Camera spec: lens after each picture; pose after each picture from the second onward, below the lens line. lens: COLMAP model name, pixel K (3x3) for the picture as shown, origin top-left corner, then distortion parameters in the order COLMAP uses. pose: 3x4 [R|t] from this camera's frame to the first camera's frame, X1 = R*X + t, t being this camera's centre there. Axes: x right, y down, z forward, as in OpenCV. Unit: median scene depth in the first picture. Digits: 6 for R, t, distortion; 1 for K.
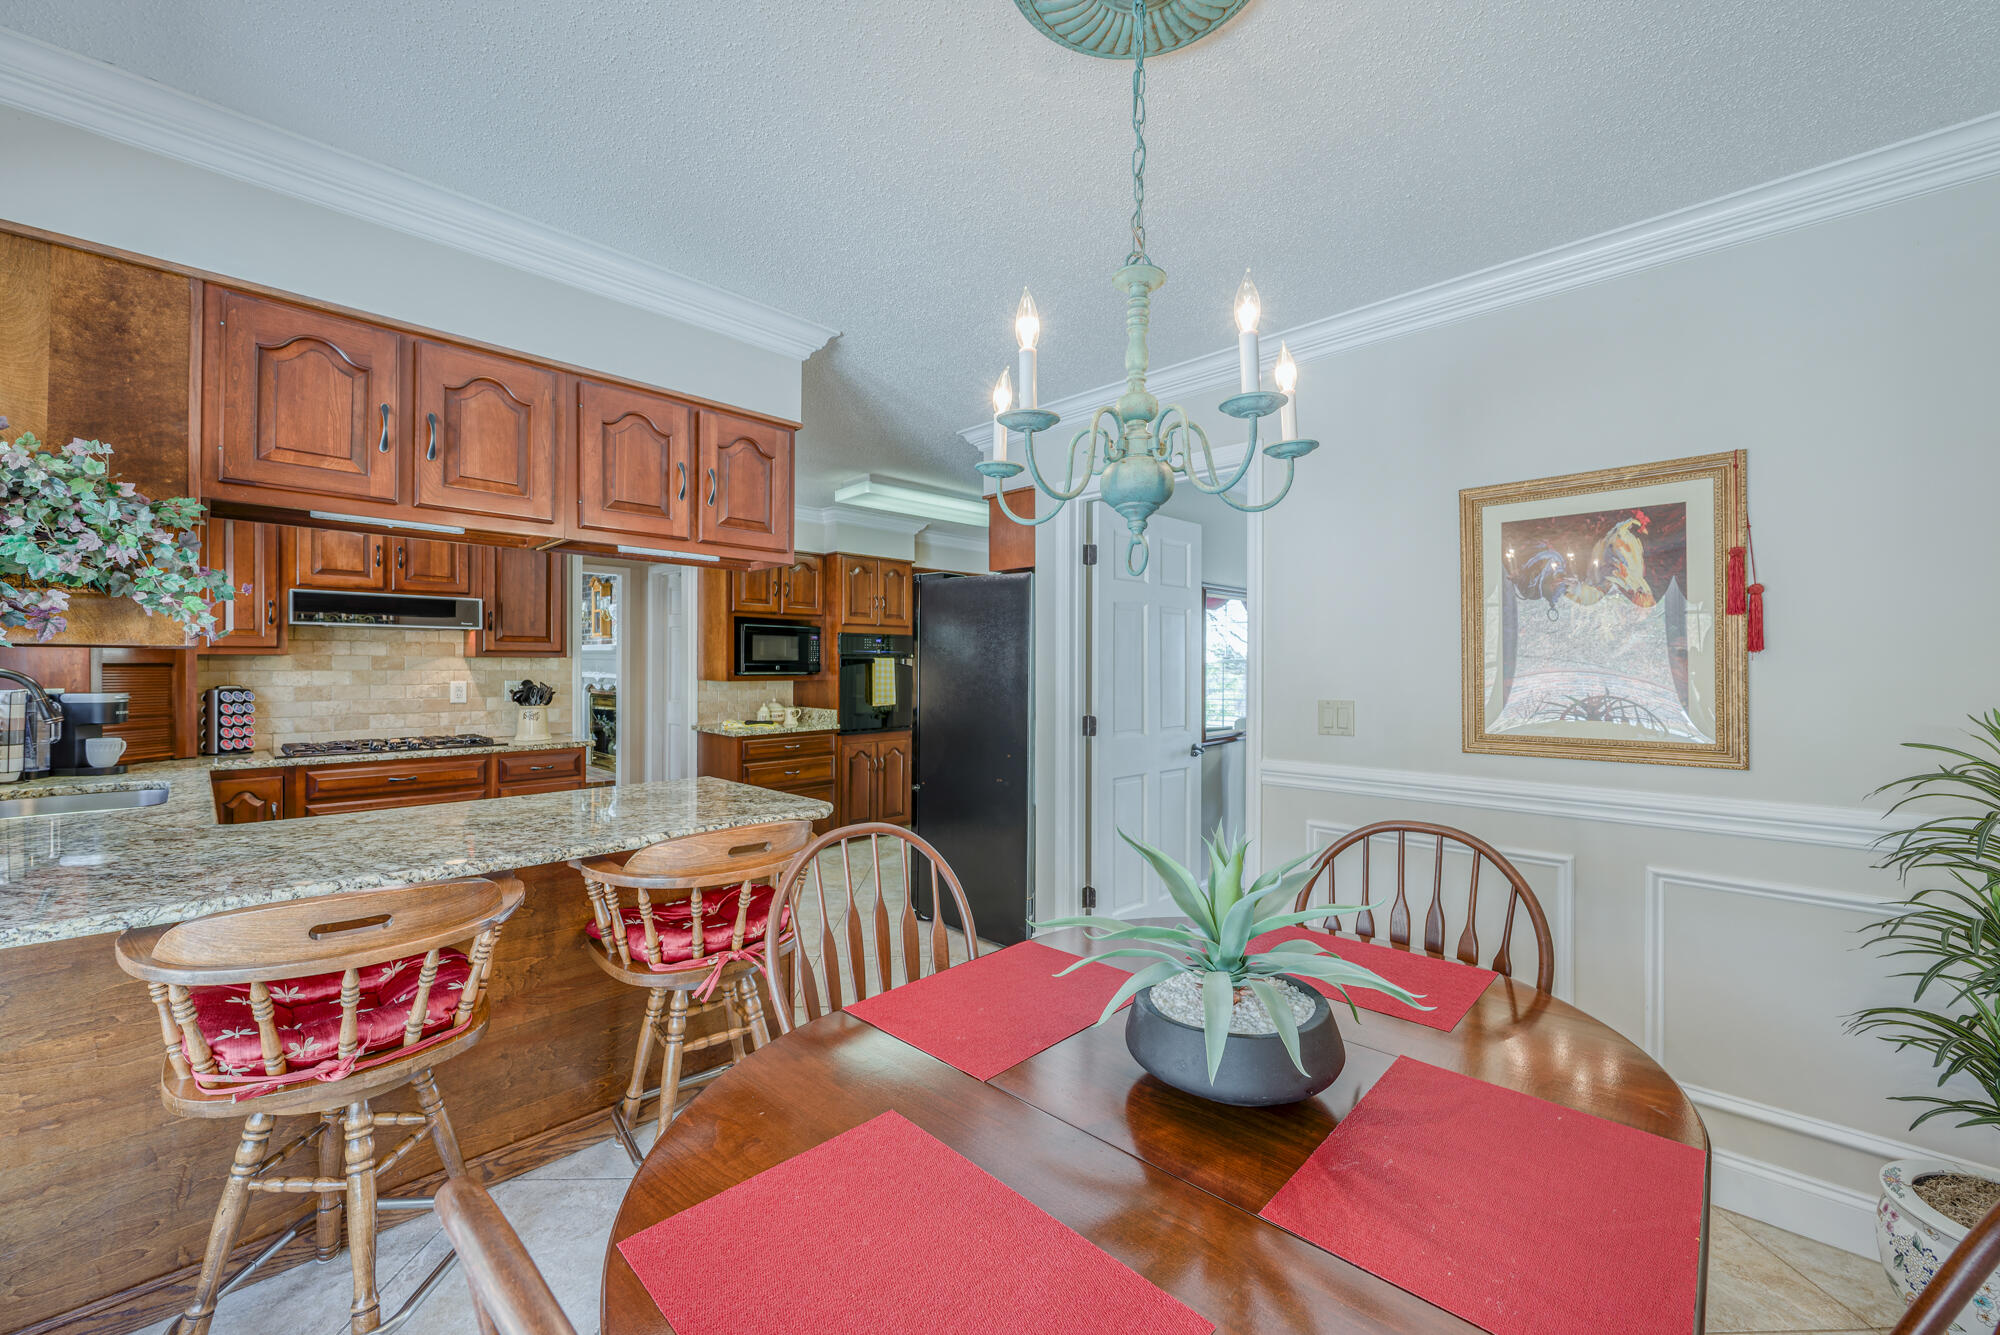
lens RADIAL K [[797.5, 0, 1000.0], [0, 797.5, 667.5], [0, 0, 1]] dist [-0.001631, -0.000399]
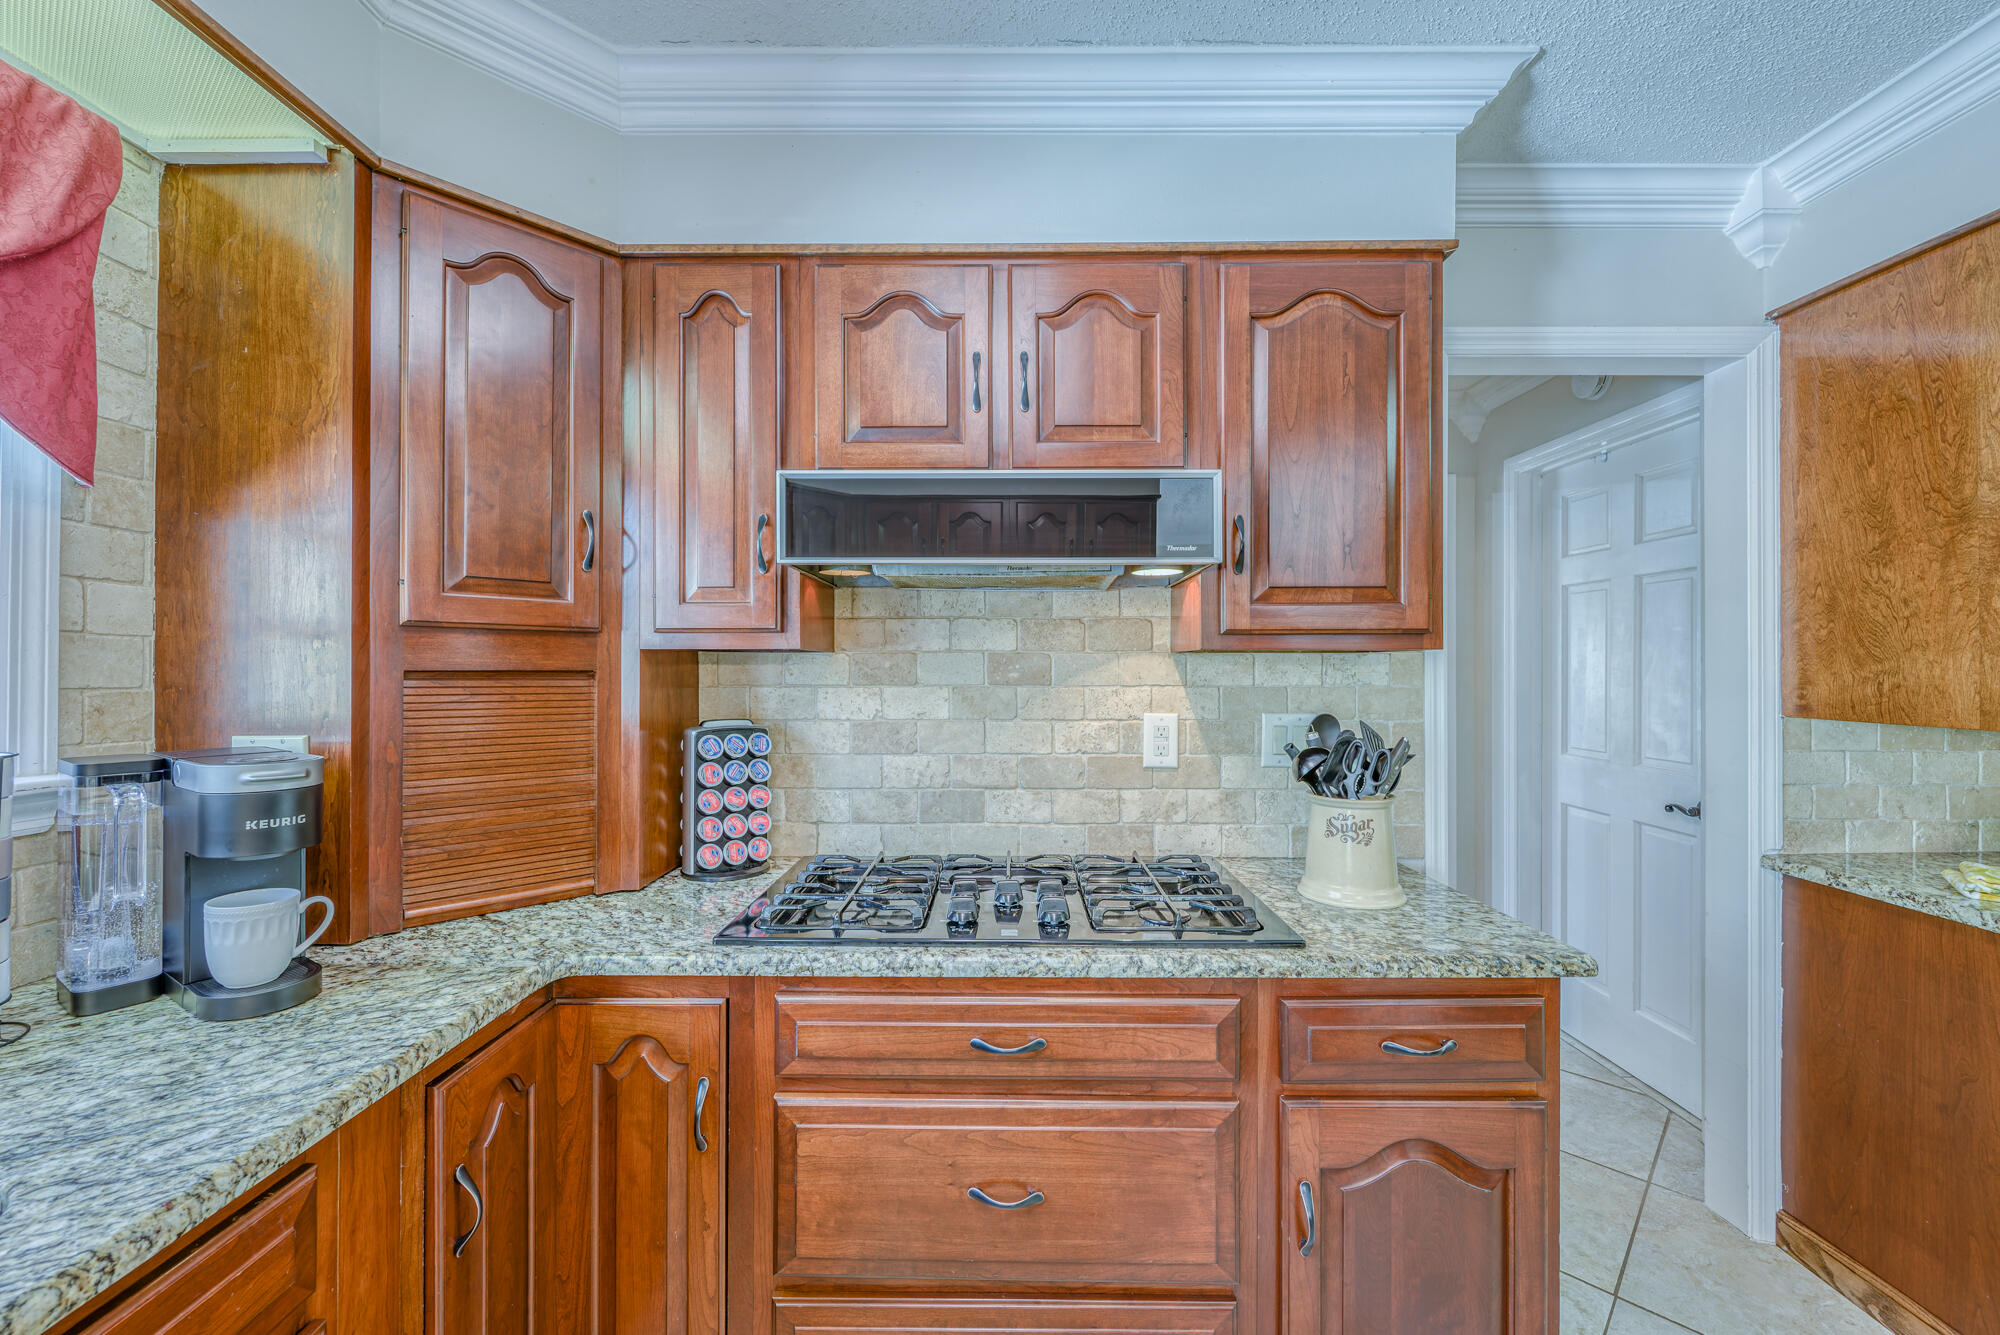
lens RADIAL K [[797.5, 0, 1000.0], [0, 797.5, 667.5], [0, 0, 1]] dist [-0.001631, -0.000399]
pose [[0.697491, -0.002105, -0.716591, -0.476452], [-0.000280, 0.999995, -0.003211, -0.004810], [0.716594, 0.002440, 0.697487, 0.703899]]
